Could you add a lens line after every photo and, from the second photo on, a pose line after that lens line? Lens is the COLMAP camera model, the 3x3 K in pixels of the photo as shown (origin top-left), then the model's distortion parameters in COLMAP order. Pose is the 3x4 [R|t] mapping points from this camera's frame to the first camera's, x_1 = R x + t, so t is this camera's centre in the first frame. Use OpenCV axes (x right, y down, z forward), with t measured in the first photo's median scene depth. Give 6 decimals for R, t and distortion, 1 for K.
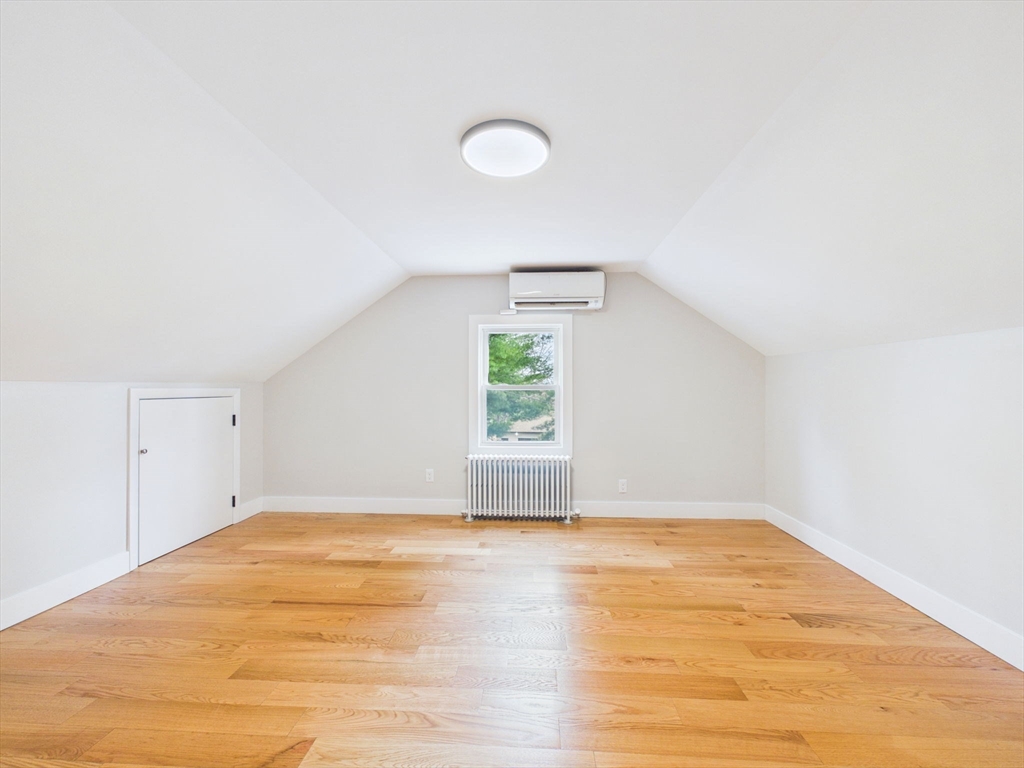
lens RADIAL K [[412.5, 0, 510.4], [0, 412.5, 383.0], [0, 0, 1]] dist [0.001386, 0.000253]
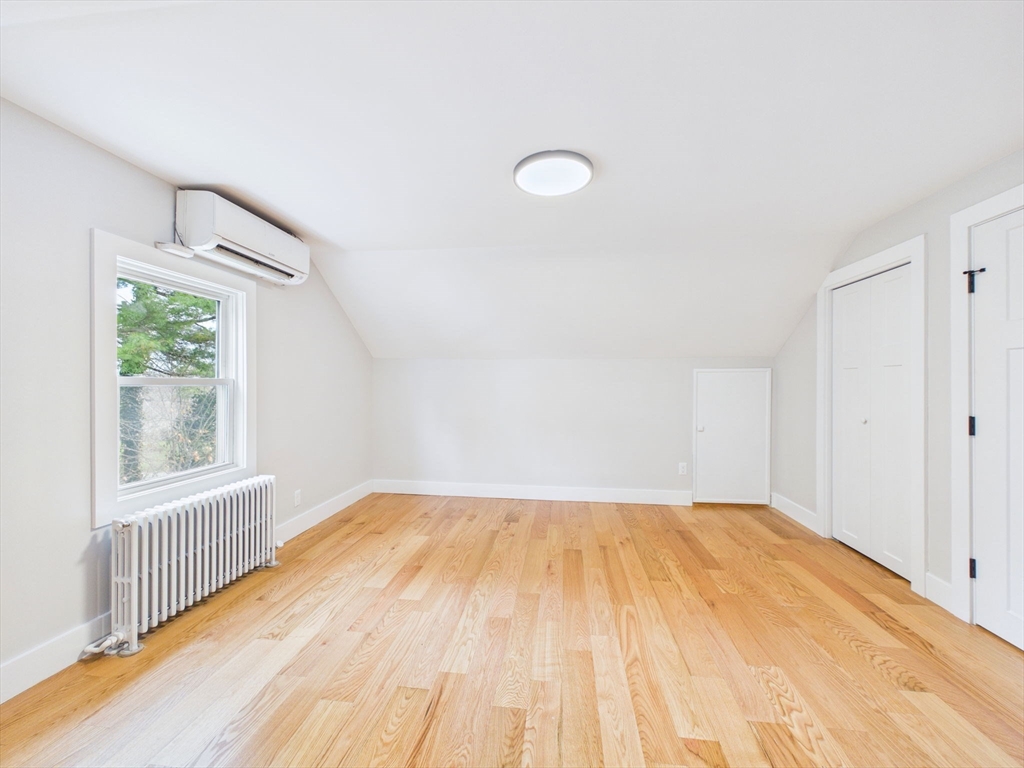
lens RADIAL K [[412.5, 0, 514.8], [0, 412.5, 380.5], [0, 0, 1]] dist [0.001386, 0.000253]
pose [[0.062944, 0.008358, 0.997982, -0.778954], [-0.013470, 0.999881, -0.007524, 0.009153], [-0.997926, -0.012969, 0.063049, 0.701578]]
